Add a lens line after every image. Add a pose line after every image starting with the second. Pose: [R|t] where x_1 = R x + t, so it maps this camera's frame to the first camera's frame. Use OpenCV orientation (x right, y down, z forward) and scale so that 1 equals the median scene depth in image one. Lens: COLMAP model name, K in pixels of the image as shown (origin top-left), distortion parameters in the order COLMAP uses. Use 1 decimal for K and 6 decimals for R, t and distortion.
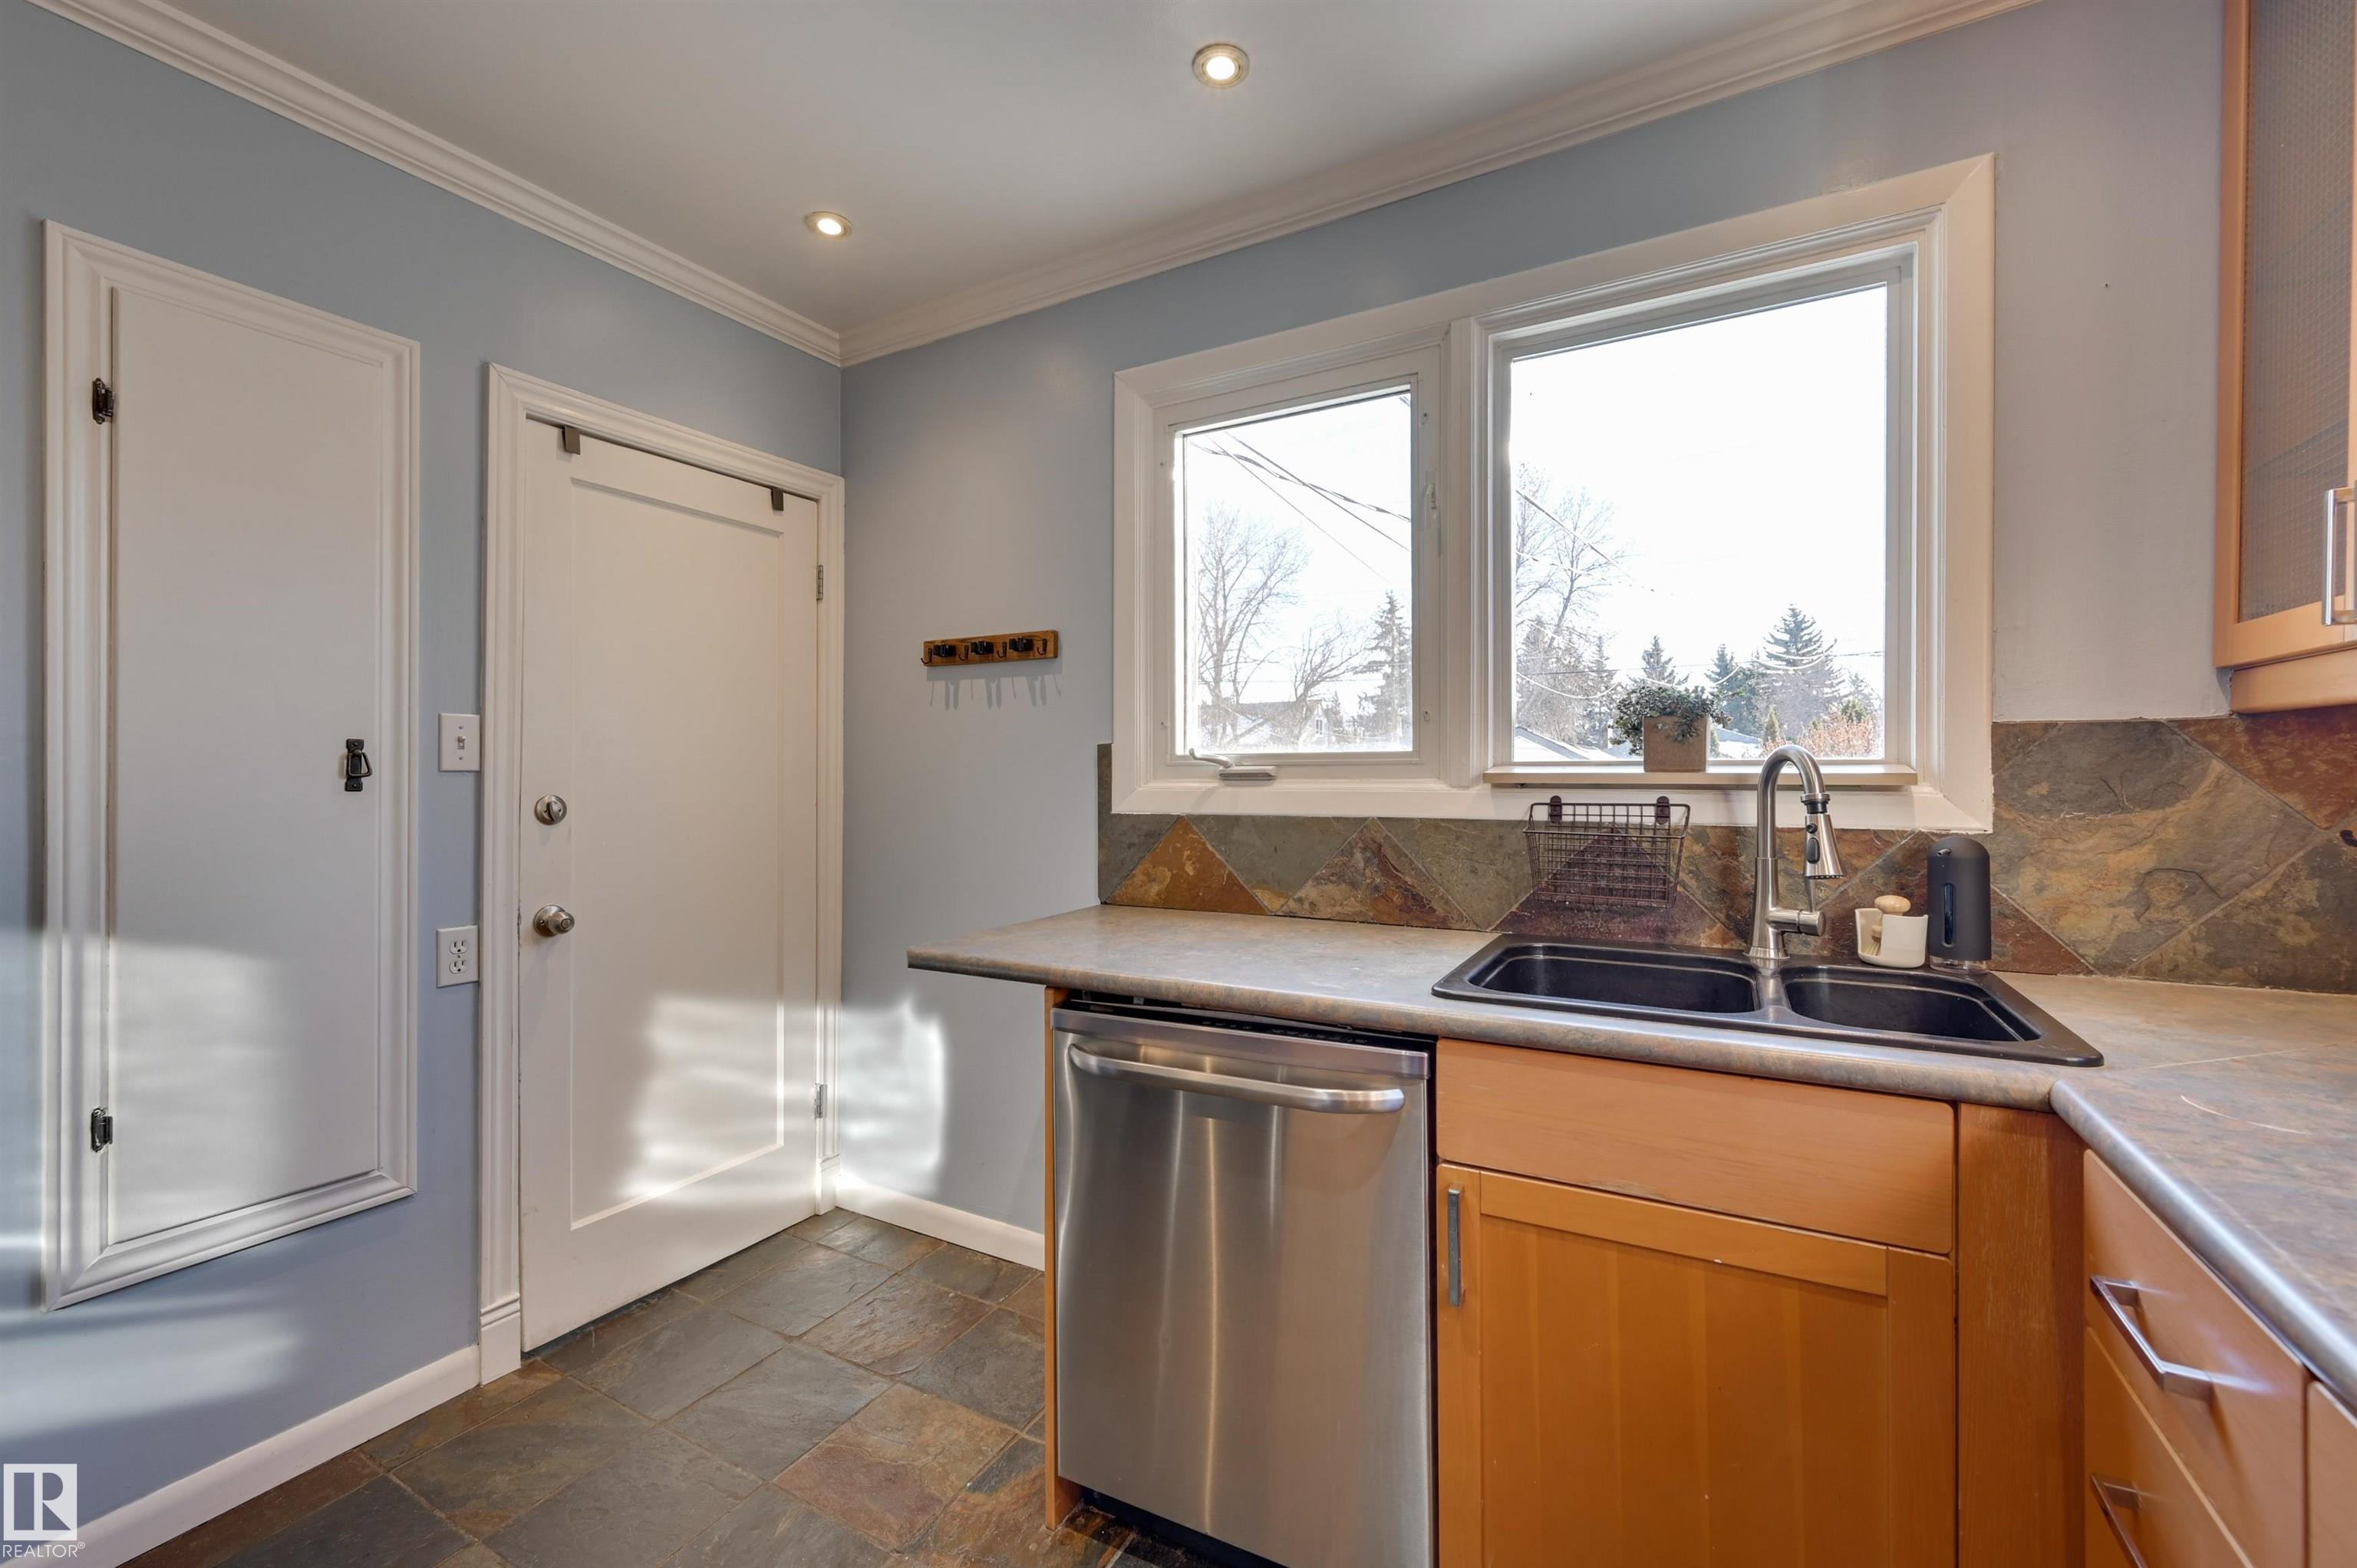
lens RADIAL K [[967.1, 0, 1181.8], [0, 967.1, 782.2], [0, 0, 1]] dist [0.004222, -0.000153]
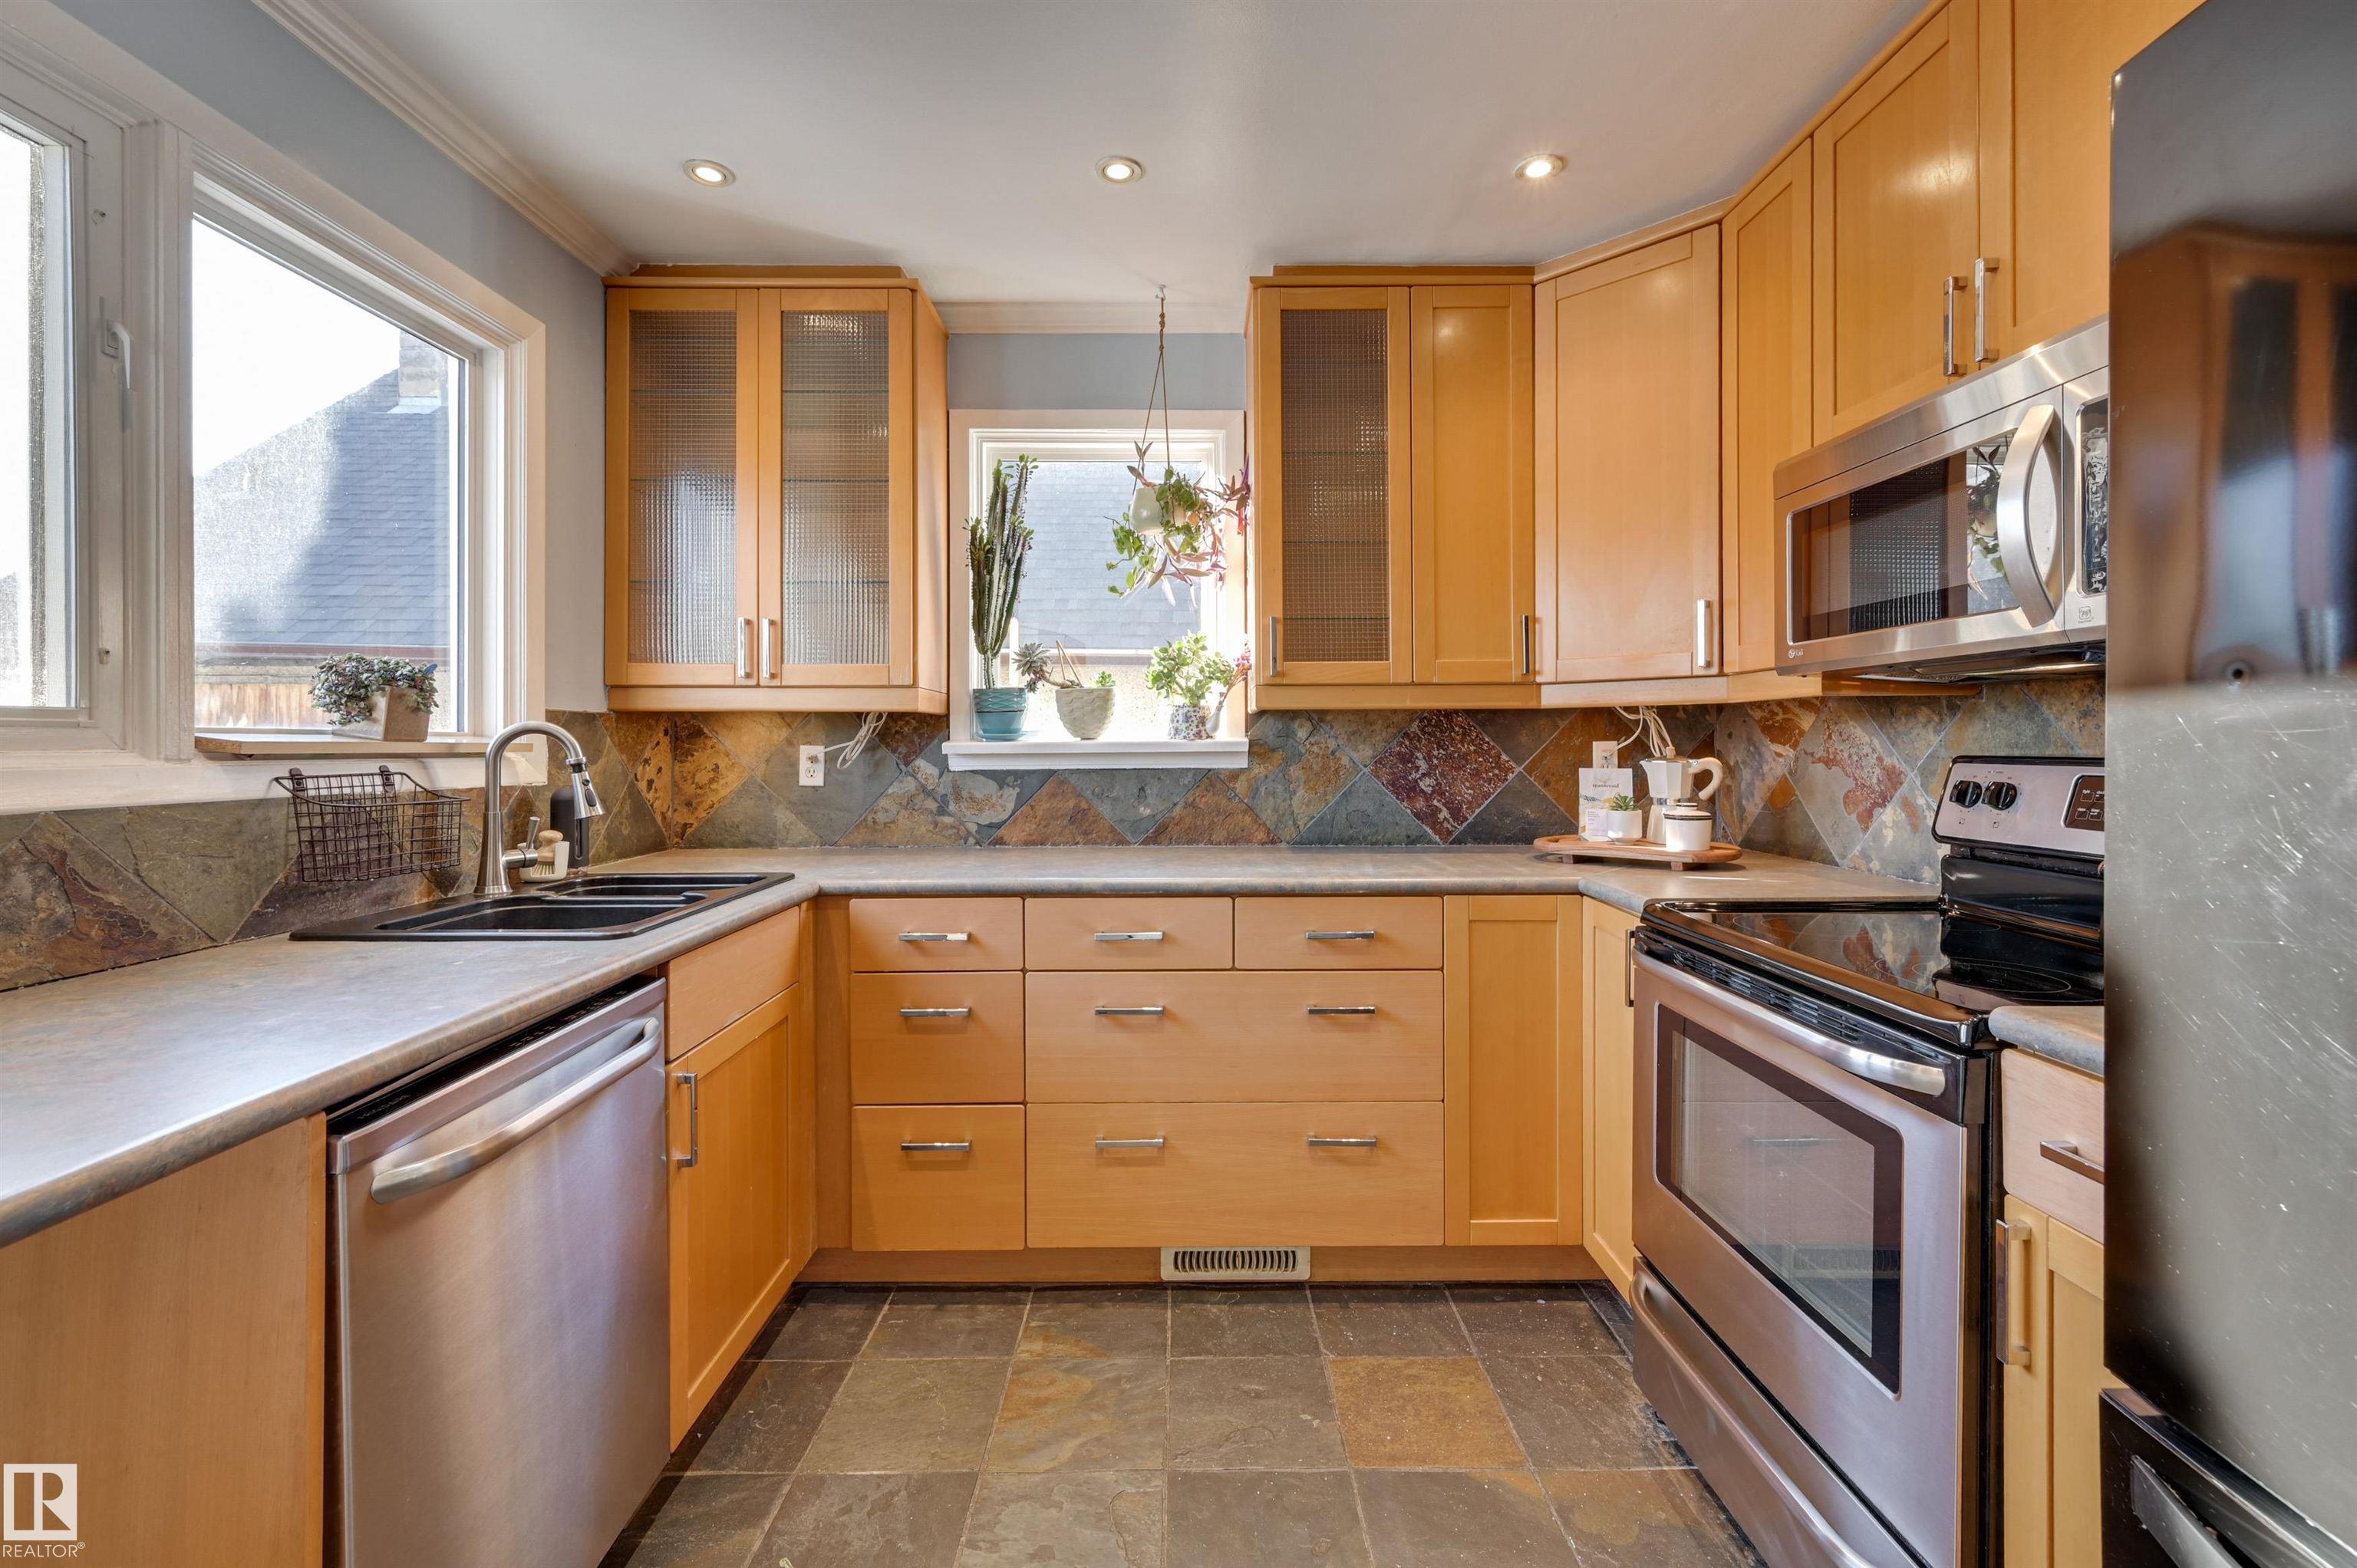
lens RADIAL K [[967.1, 0, 1186.6], [0, 967.1, 744.6], [0, 0, 1]] dist [0.004222, -0.000153]
pose [[-0.485720, 0.000386, 0.874114, -0.776019], [0.003491, 0.999993, 0.001498, -0.005633], [-0.874107, 0.003779, -0.485718, 0.728955]]
